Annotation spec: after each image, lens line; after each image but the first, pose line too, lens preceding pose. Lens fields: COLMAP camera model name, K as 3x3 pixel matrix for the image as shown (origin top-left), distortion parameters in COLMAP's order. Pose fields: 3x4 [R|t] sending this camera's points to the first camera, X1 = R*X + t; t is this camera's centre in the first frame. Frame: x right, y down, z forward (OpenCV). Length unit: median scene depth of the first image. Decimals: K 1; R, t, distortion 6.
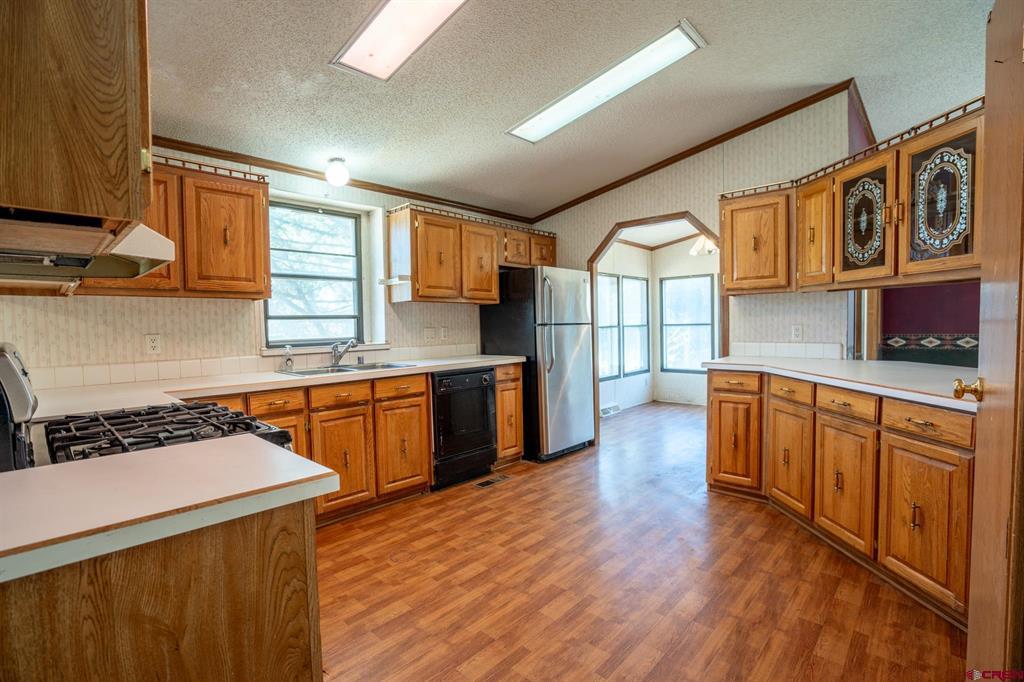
lens RADIAL K [[465.0, 0, 501.0], [0, 465.0, 343.5], [0, 0, 1]] dist [-0.070887, 0.033800]
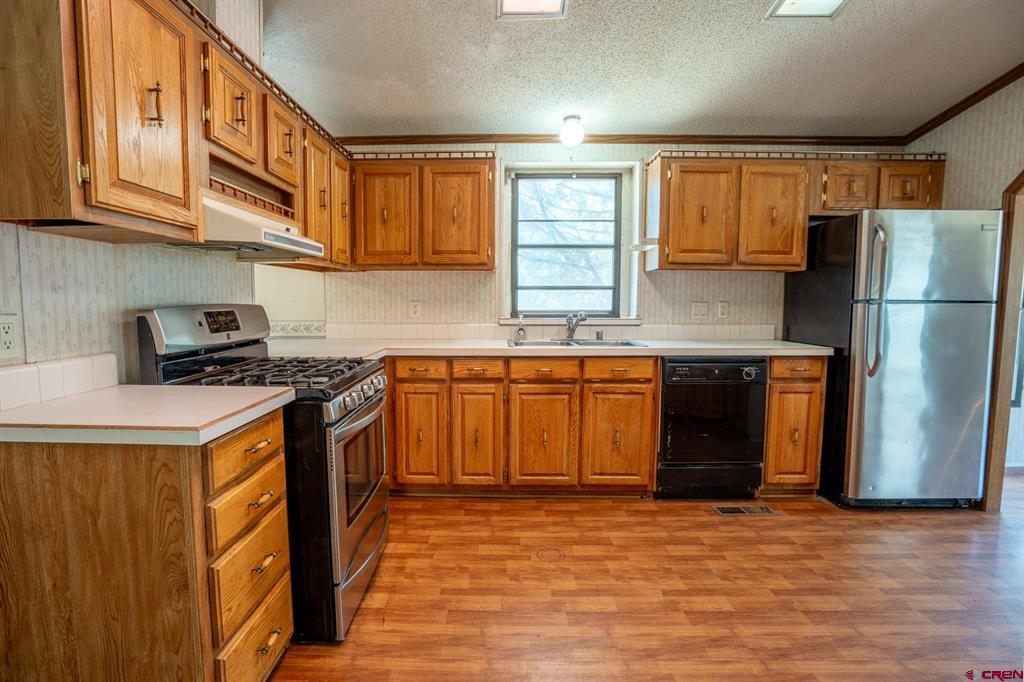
lens RADIAL K [[483.9, 0, 512.0], [0, 483.9, 341.0], [0, 0, 1]] dist [-0.067939, 0.028515]
pose [[0.683798, 0.079723, -0.725303, 0.295792], [-0.043090, 0.996691, 0.068929, -0.011804], [0.728398, -0.015881, 0.684971, 0.240677]]
